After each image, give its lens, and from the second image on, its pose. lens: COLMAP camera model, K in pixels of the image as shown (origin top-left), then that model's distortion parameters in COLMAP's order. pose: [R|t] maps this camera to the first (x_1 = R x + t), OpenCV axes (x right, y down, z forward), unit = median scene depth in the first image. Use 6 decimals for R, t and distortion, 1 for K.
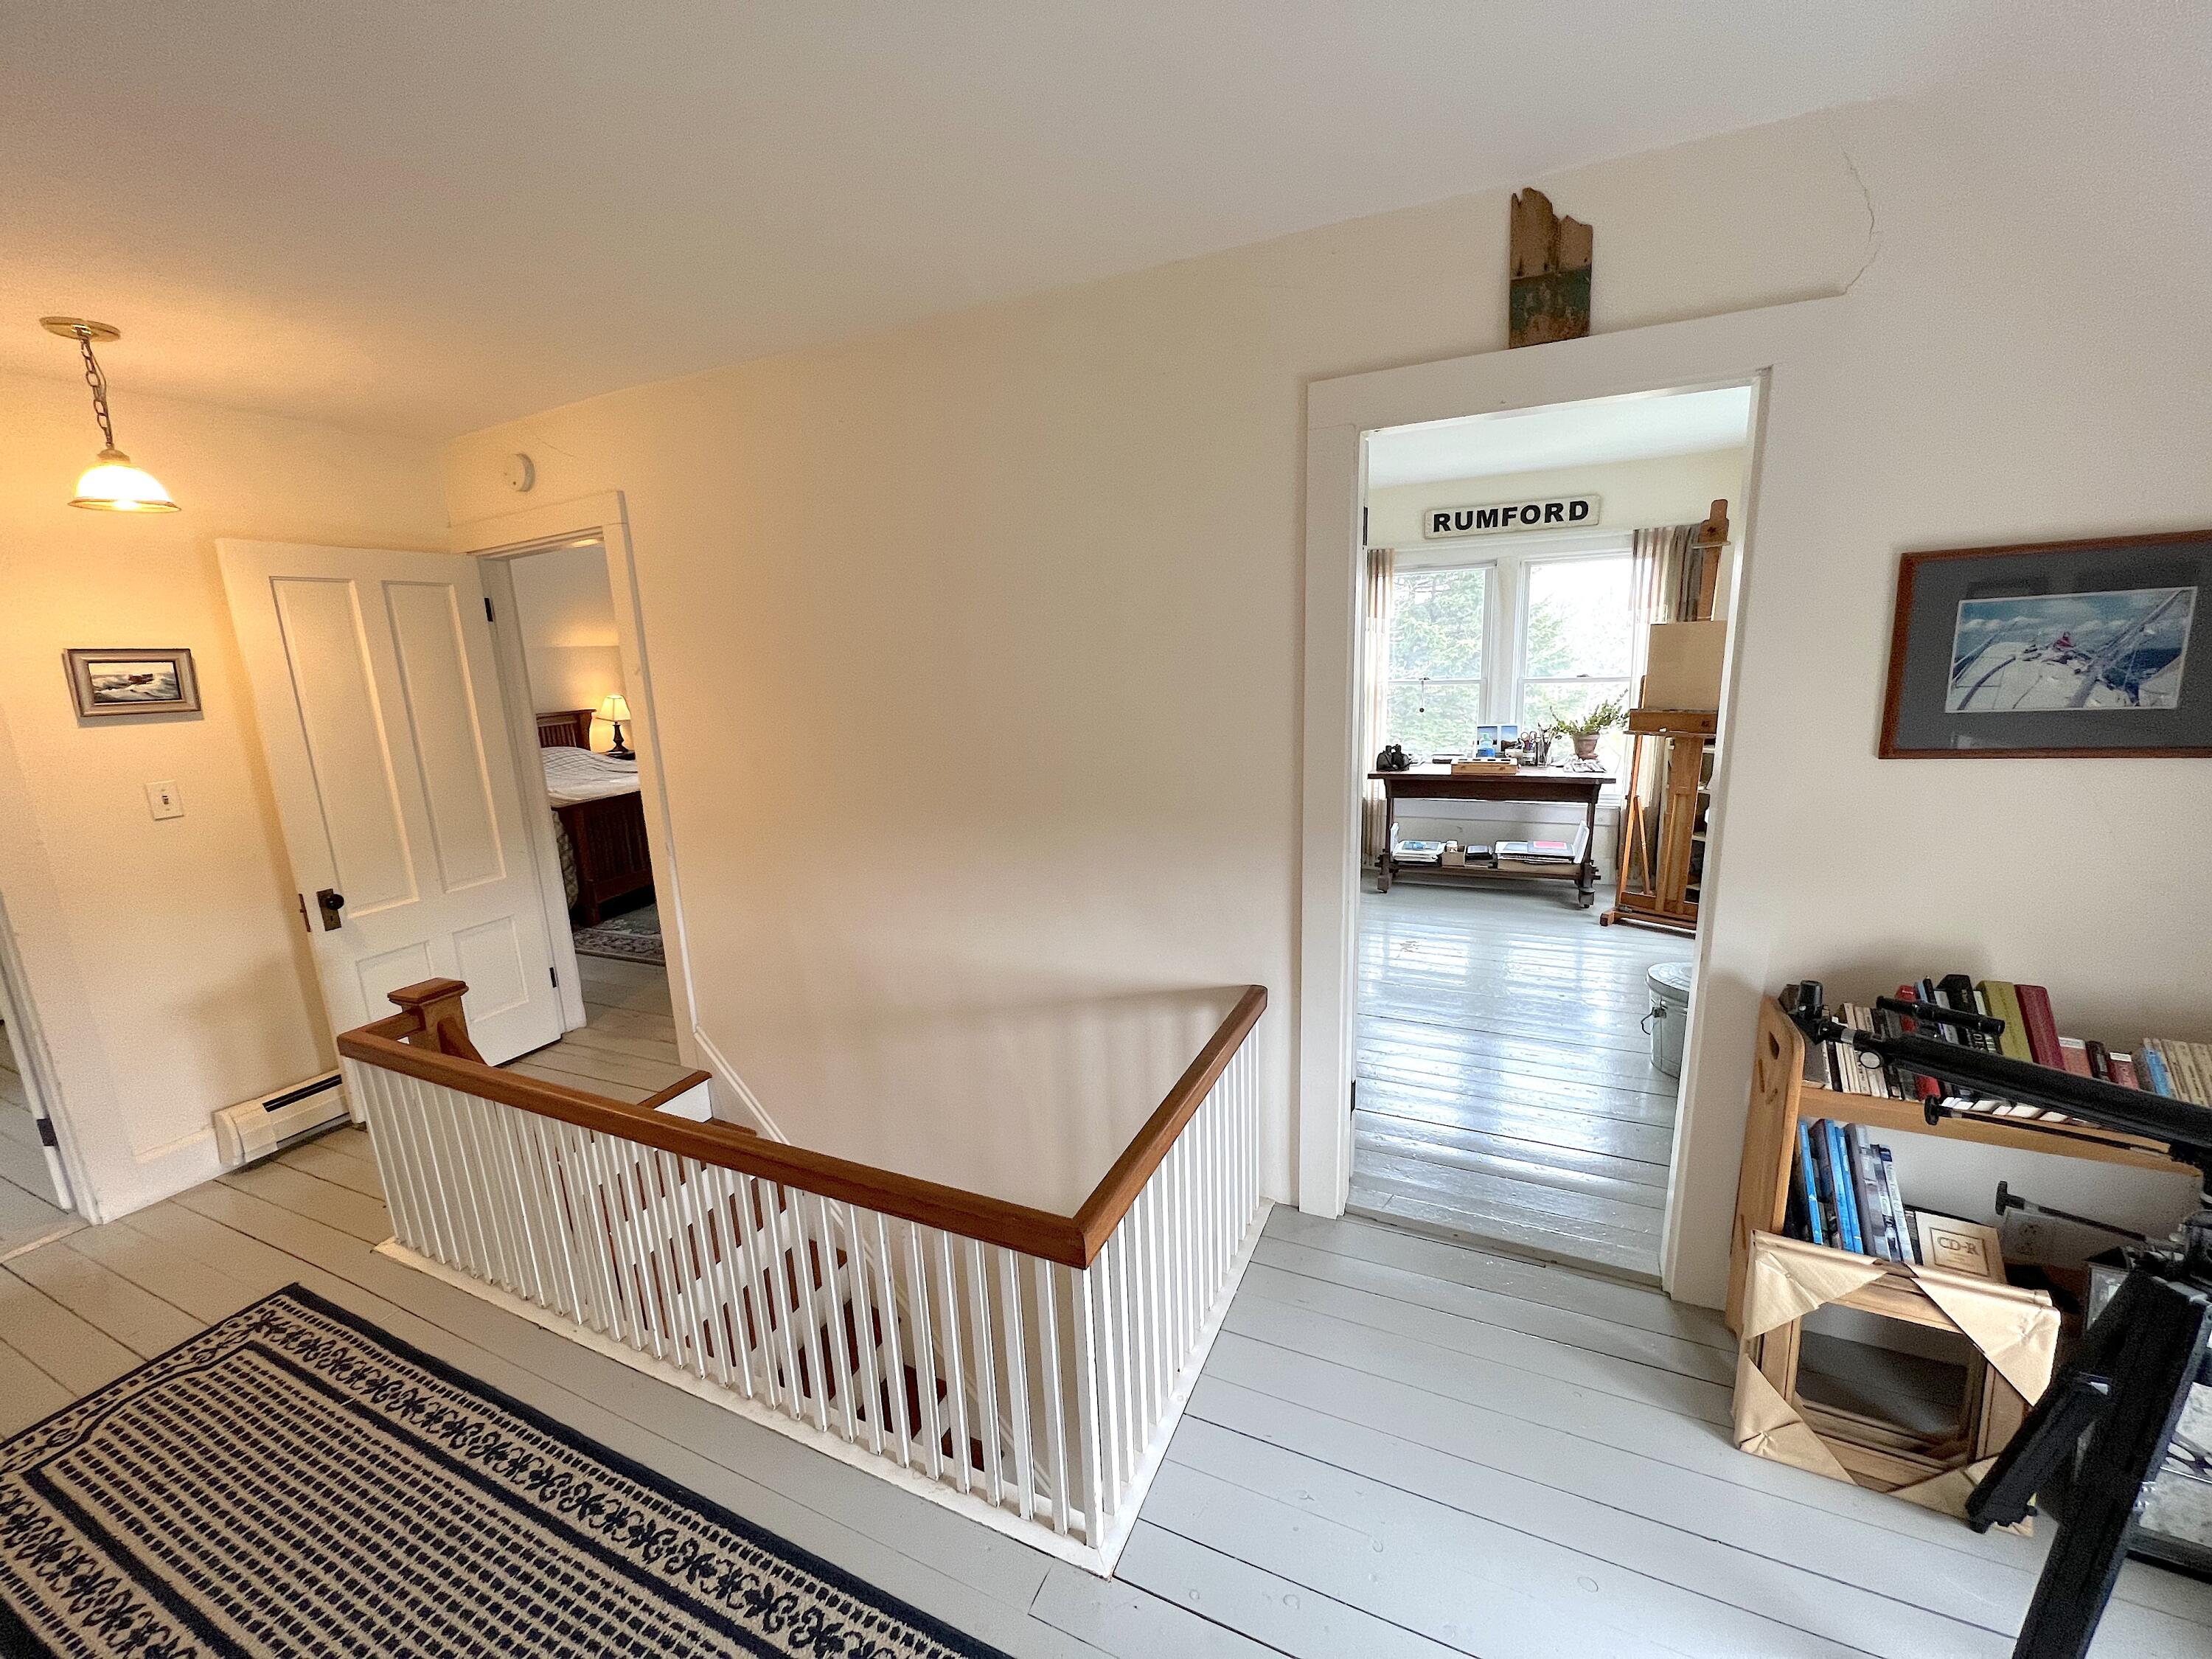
lens RADIAL K [[890.6, 0, 1098.6], [0, 890.6, 825.1], [0, 0, 1]] dist [-0.002356, -0.000229]
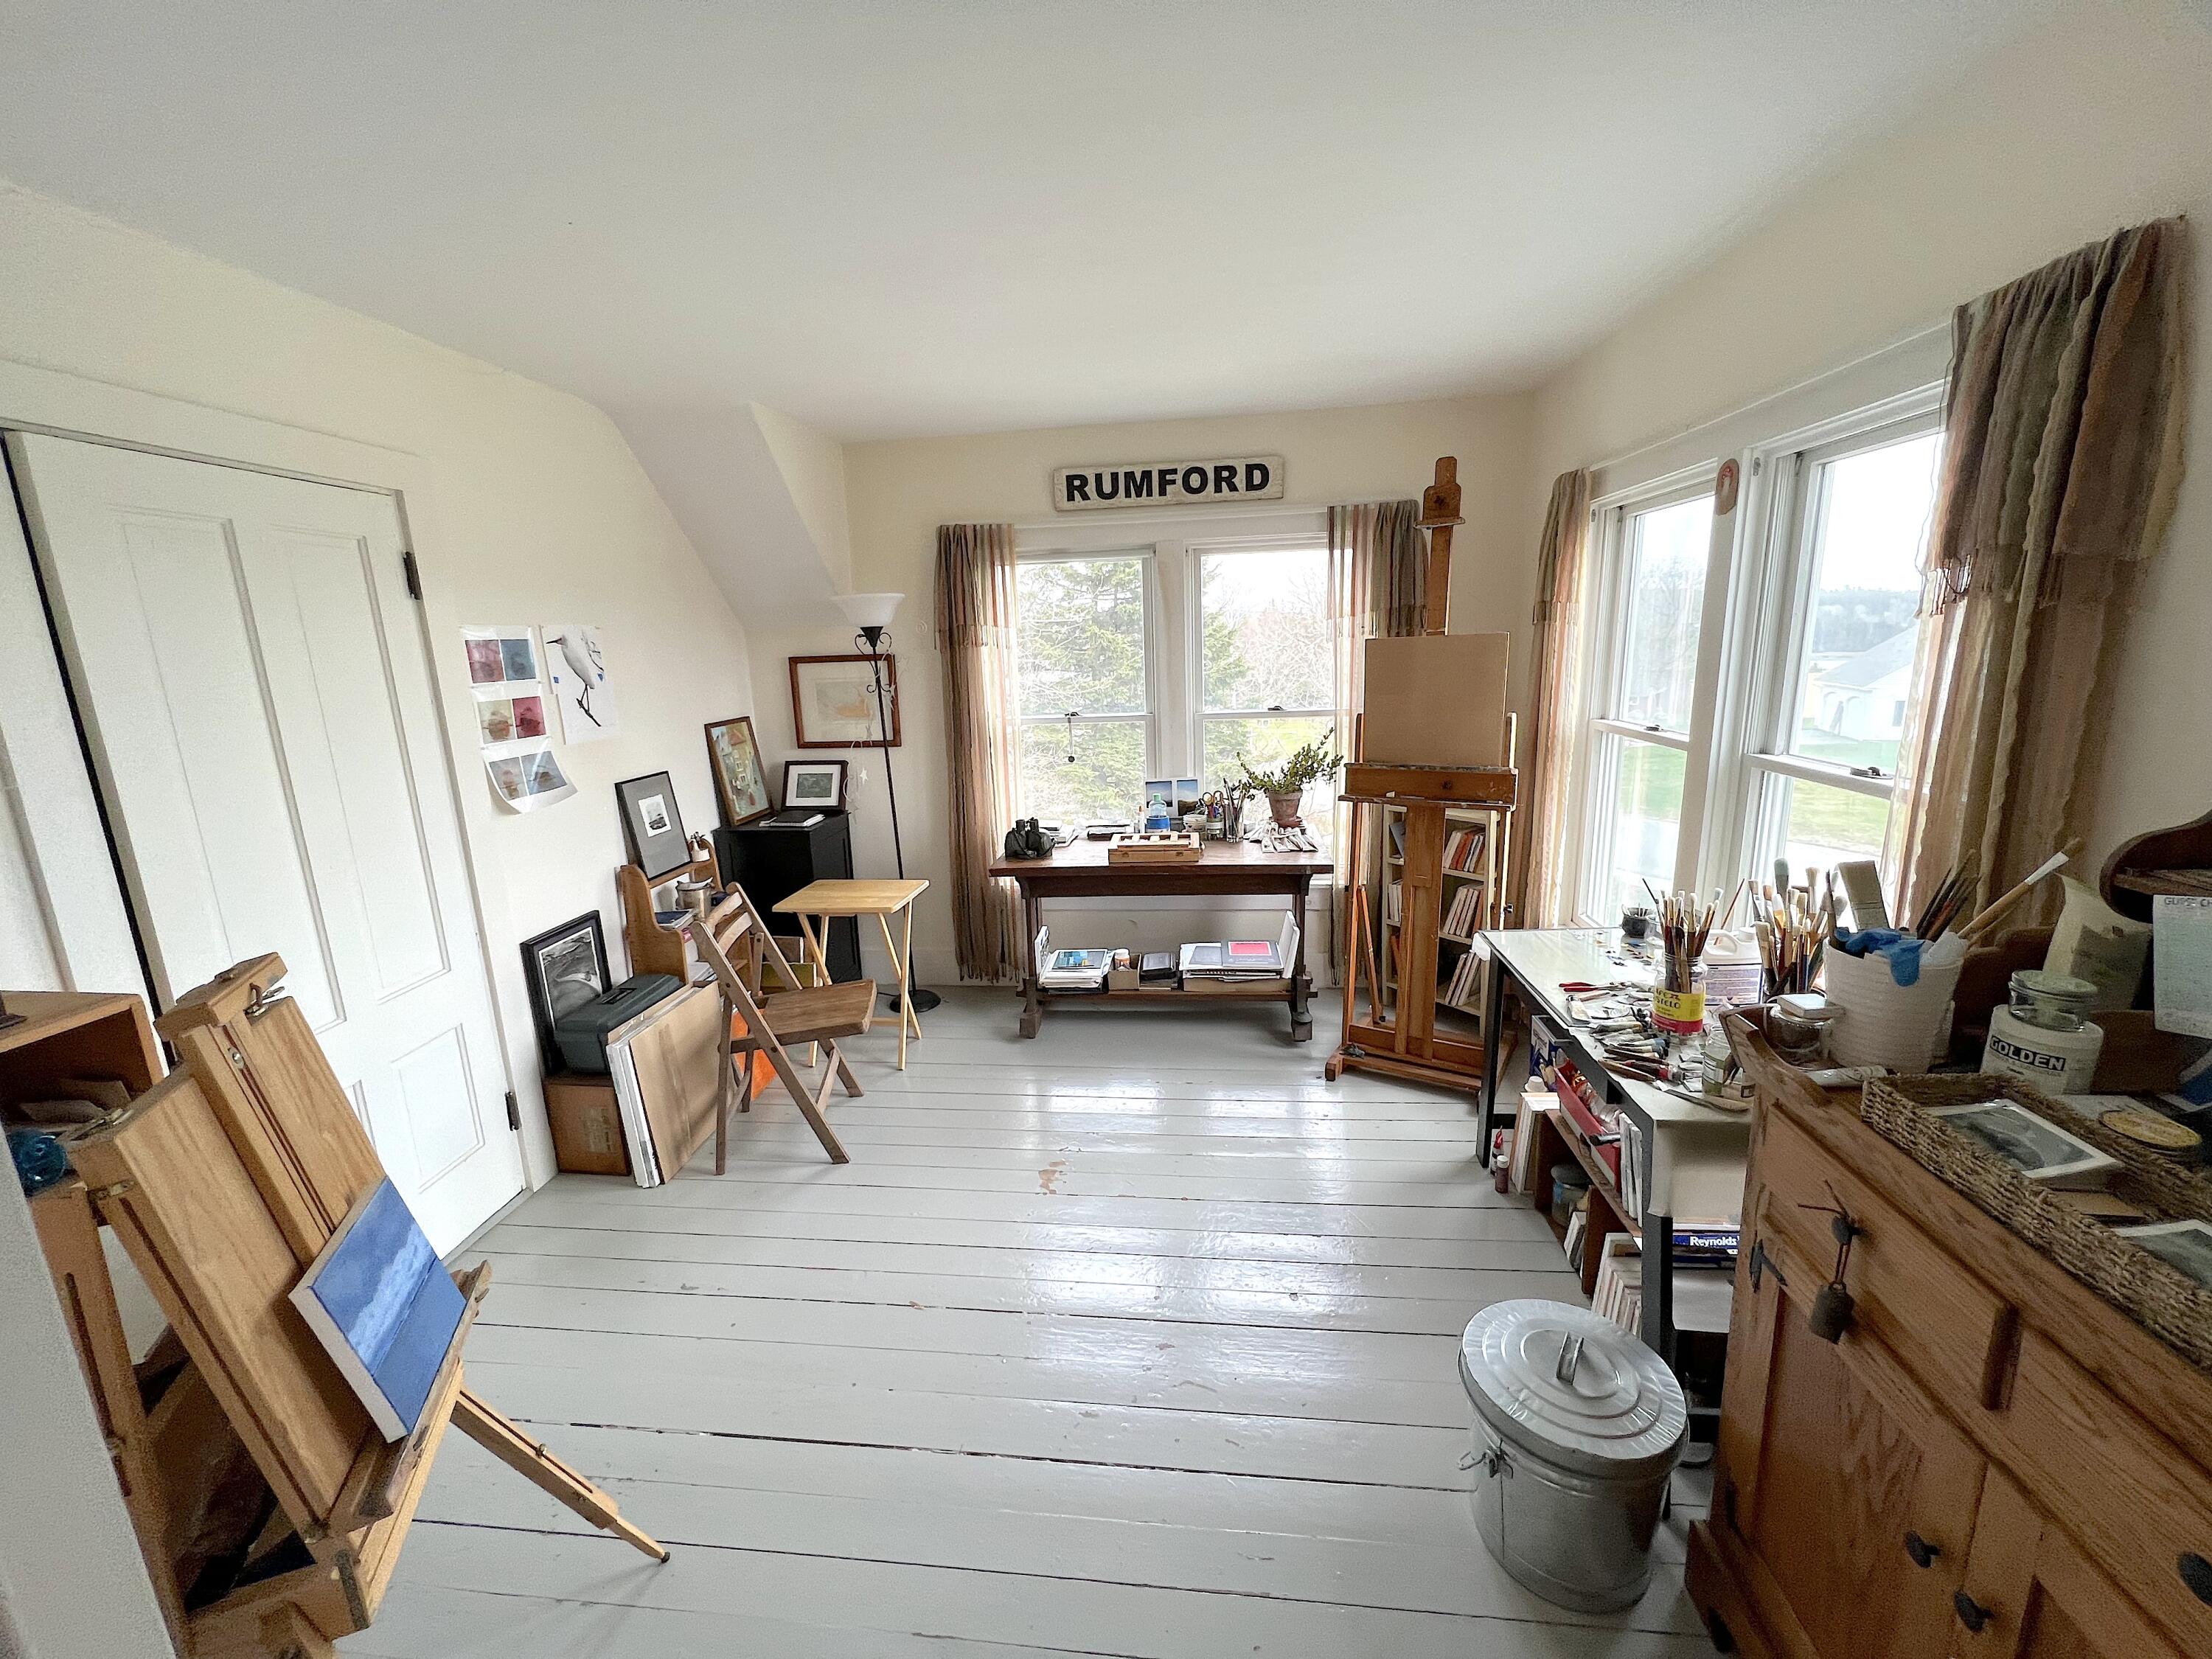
lens RADIAL K [[890.6, 0, 1106.6], [0, 890.6, 829.1], [0, 0, 1]] dist [-0.002356, -0.000229]
pose [[0.945683, -0.063192, 0.318890, 0.180471], [0.064081, 0.997915, 0.007712, -0.086397], [-0.318713, 0.013142, 0.947760, 0.365485]]
